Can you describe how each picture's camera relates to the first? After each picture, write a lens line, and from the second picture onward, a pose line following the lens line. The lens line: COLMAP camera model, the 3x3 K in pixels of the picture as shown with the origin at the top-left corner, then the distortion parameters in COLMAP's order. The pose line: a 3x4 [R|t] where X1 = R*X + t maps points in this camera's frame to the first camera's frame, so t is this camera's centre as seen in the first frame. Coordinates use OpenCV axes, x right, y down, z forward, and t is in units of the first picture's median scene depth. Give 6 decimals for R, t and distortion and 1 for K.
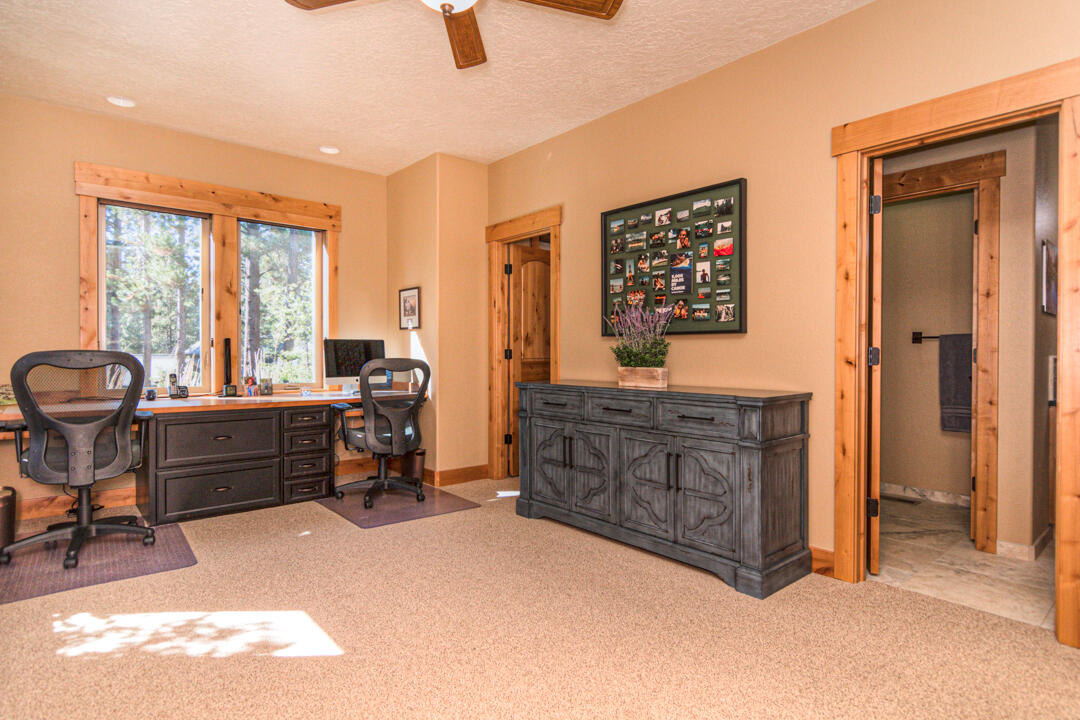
lens RADIAL K [[569.3, 0, 537.4], [0, 569.3, 357.7], [0, 0, 1]] dist [-0.002670, 0.001804]
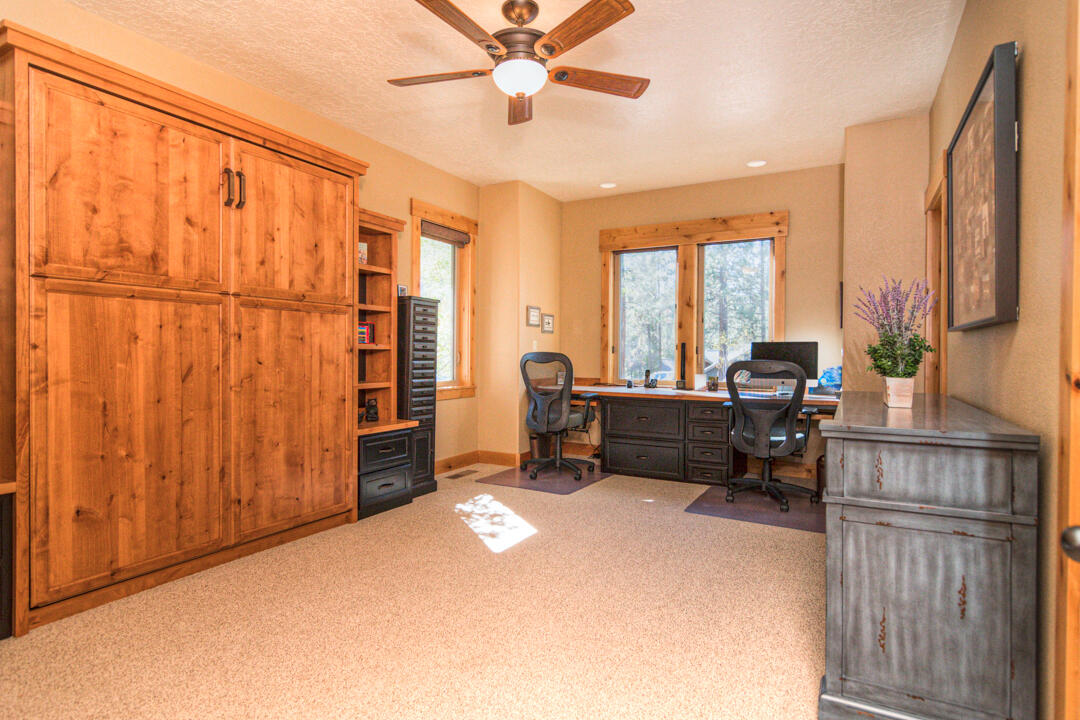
lens RADIAL K [[569.3, 0, 537.4], [0, 569.3, 357.7], [0, 0, 1]] dist [-0.002670, 0.001804]
pose [[0.329817, 0.011015, -0.943981, 0.566451], [-0.009619, 0.999919, 0.008306, -0.009101], [0.943996, 0.006341, 0.329897, 0.298243]]
